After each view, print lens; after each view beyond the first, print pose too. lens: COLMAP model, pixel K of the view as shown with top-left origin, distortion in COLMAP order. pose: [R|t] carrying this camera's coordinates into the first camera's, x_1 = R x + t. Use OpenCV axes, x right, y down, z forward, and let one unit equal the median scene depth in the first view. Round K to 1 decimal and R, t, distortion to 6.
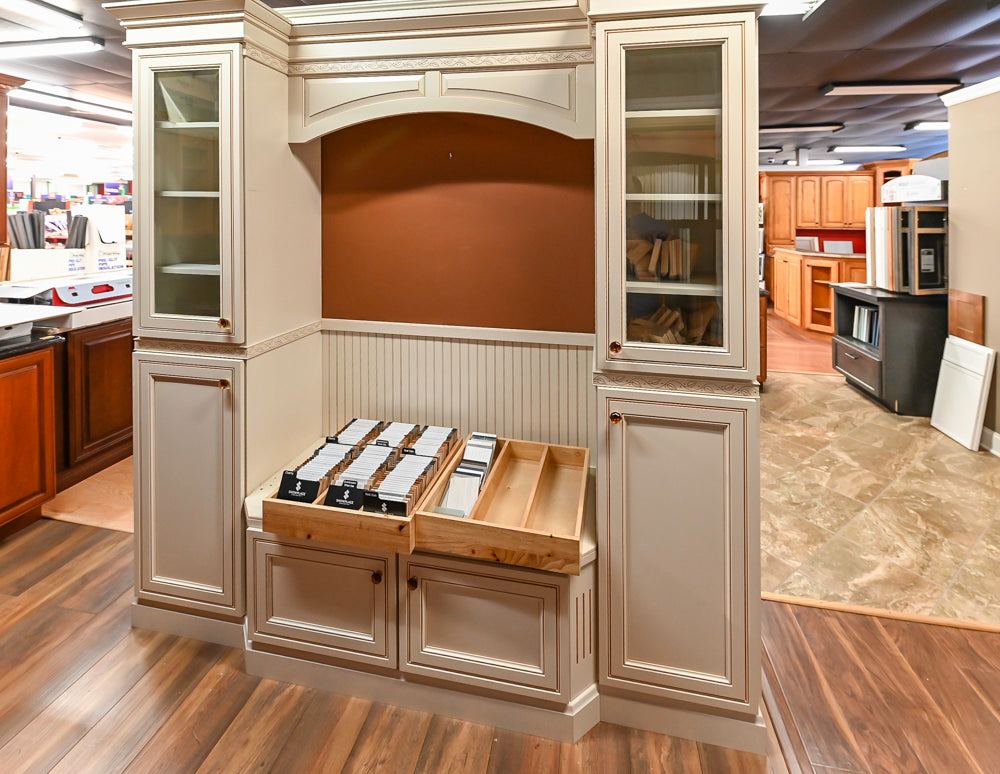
lens RADIAL K [[471.3, 0, 507.0], [0, 471.3, 219.5], [0, 0, 1]] dist [0.000045, -0.000299]
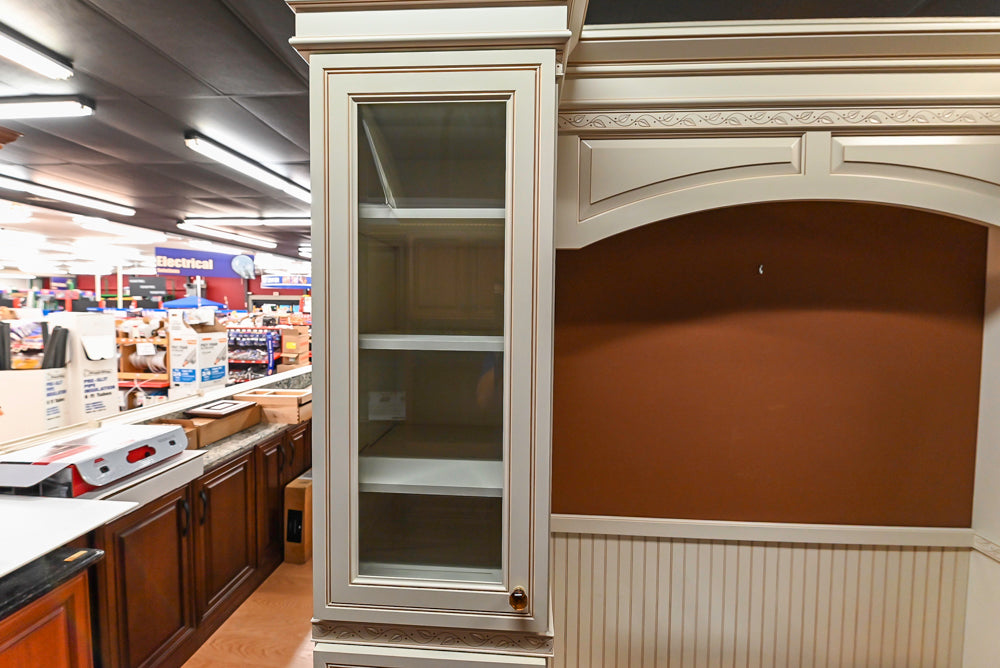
lens RADIAL K [[419.3, 0, 500.3], [0, 419.3, 325.4], [0, 0, 1]] dist [0.009345, -0.009383]
pose [[0.993285, -0.006749, 0.115493, -0.658915], [0.003938, 0.999691, 0.024550, -0.087776], [-0.115623, -0.023930, 0.993005, 0.540275]]
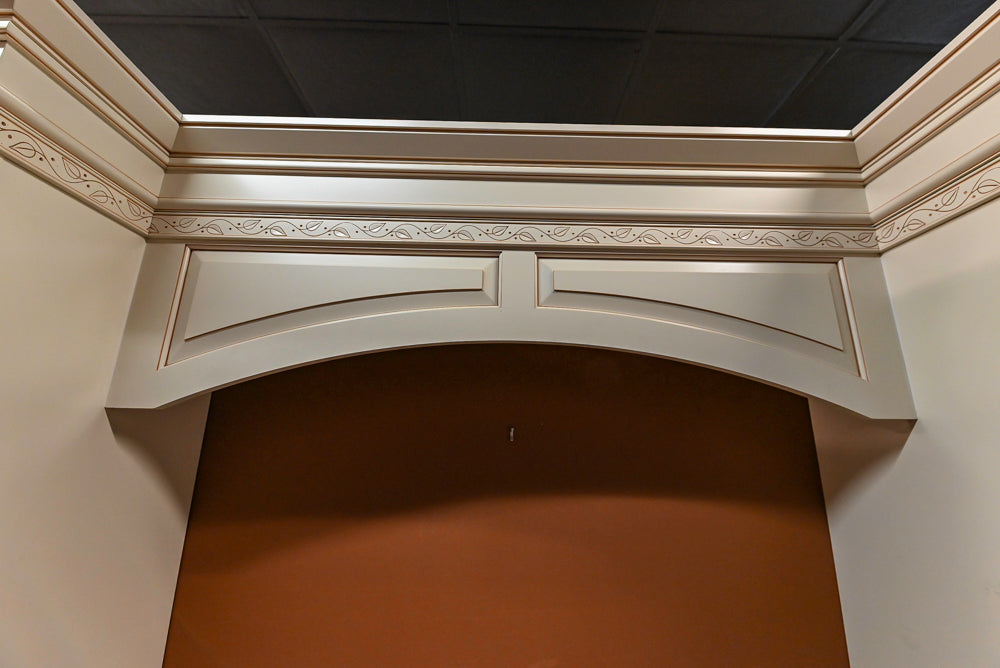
lens RADIAL K [[422.2, 0, 500.0], [0, 422.2, 323.5], [0, 0, 1]] dist [0.010201, -0.009658]
pose [[0.982111, 0.053653, 0.180495, -0.255311], [-0.001872, 0.961283, -0.275556, -0.150476], [-0.188292, 0.270289, 0.944188, 0.689537]]
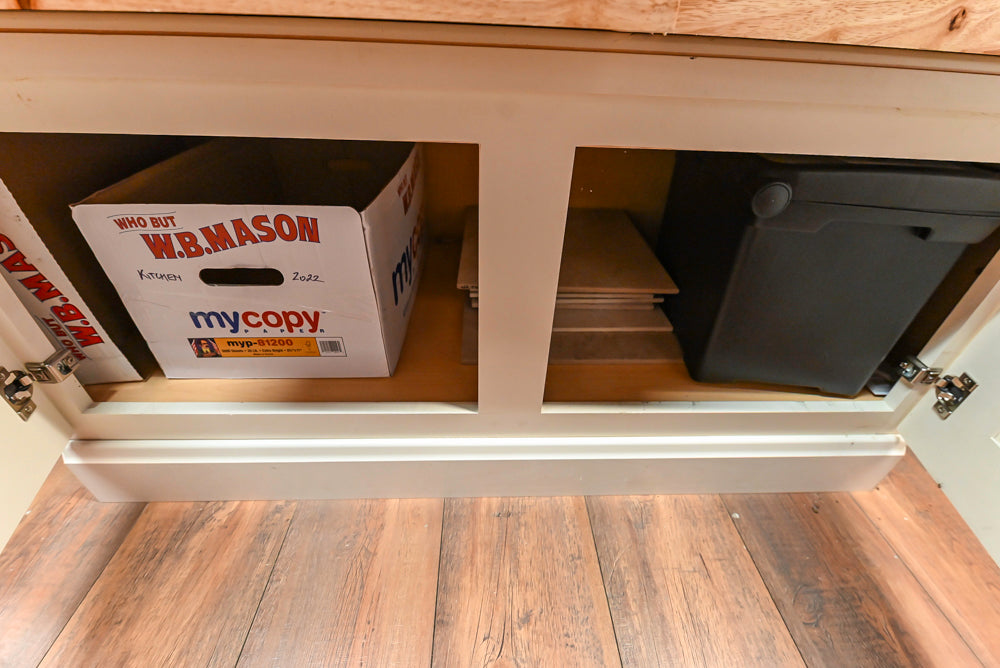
lens RADIAL K [[416.7, 0, 502.6], [0, 416.7, 321.4], [0, 0, 1]] dist [-0.000078, -0.008843]
pose [[0.973653, -0.104047, 0.202913, -0.262454], [-0.029436, 0.825044, 0.564302, 0.601882], [-0.226126, -0.555407, 0.800244, 0.693974]]
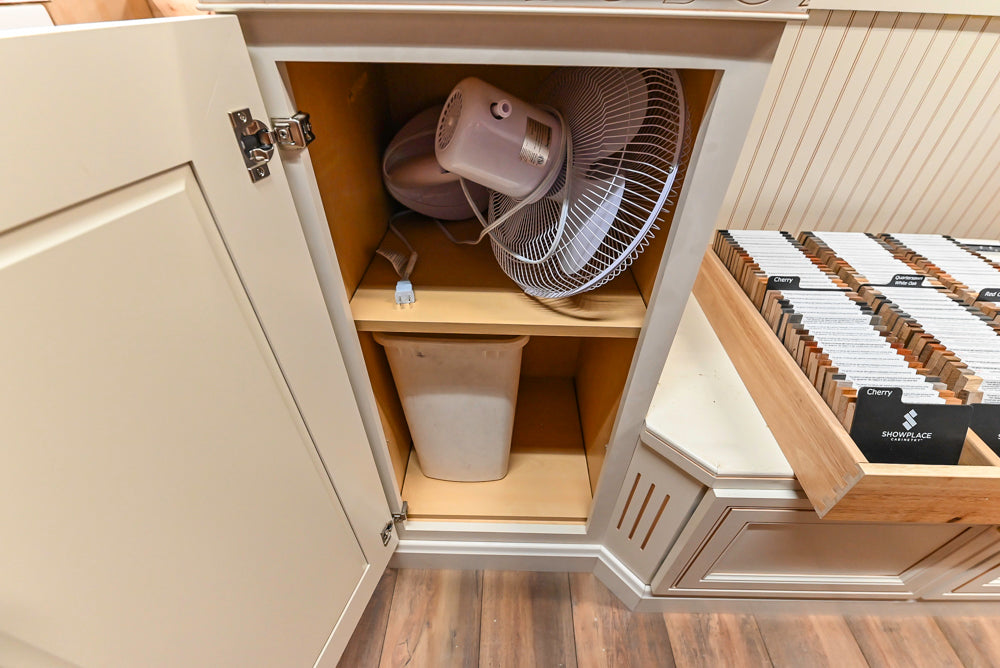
lens RADIAL K [[419.3, 0, 500.3], [0, 419.3, 325.4], [0, 0, 1]] dist [0.009345, -0.009383]
pose [[0.986349, -0.100841, 0.130183, -0.730949], [-0.001192, 0.786175, 0.618003, 0.285978], [-0.164667, -0.609721, 0.775322, 0.783153]]
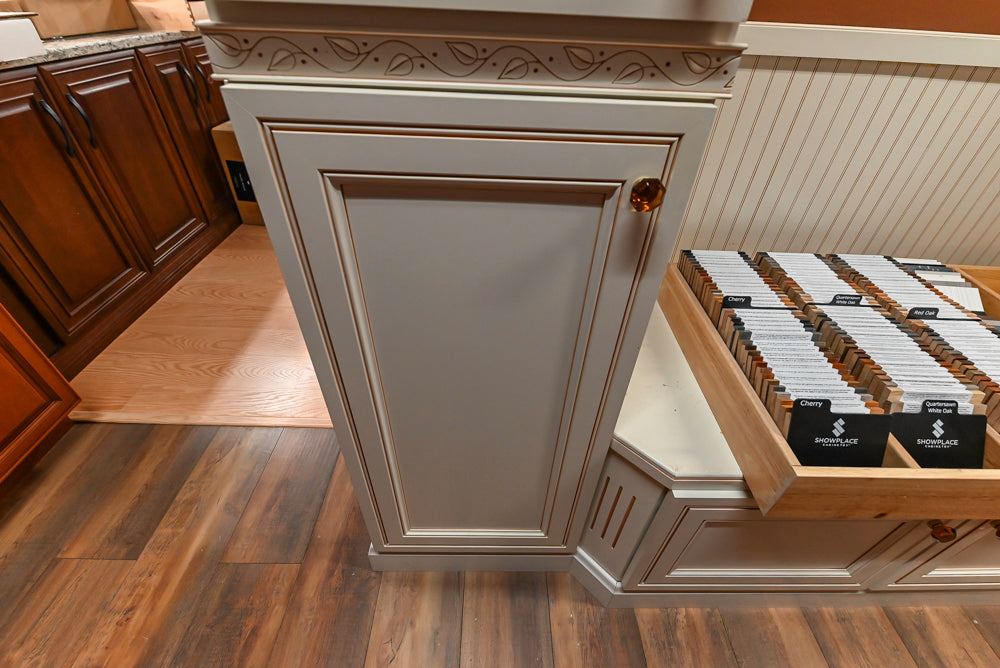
lens RADIAL K [[422.2, 0, 500.0], [0, 422.2, 323.5], [0, 0, 1]] dist [0.010201, -0.009658]
pose [[0.981237, -0.099135, 0.165367, -0.728577], [-0.022723, 0.792251, 0.609773, 0.253205], [-0.191462, -0.602089, 0.775133, 0.762903]]
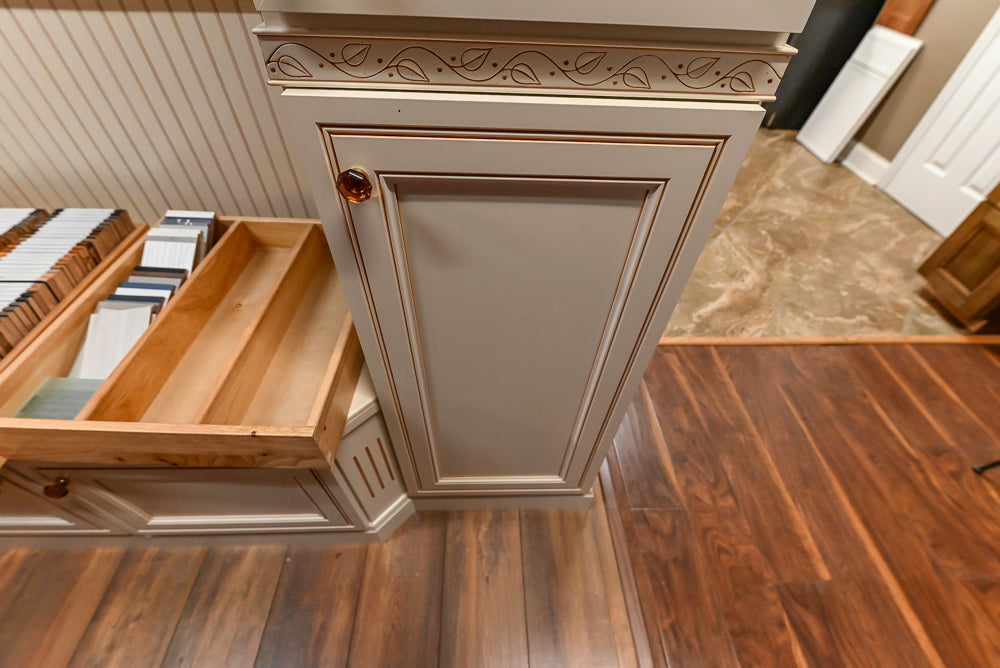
lens RADIAL K [[419.3, 0, 500.3], [0, 419.3, 325.4], [0, 0, 1]] dist [0.009345, -0.009383]
pose [[0.975250, -0.139036, 0.171920, 0.229359], [-0.025392, 0.701976, 0.711747, 0.224996], [-0.219643, -0.698497, 0.681072, 0.584065]]
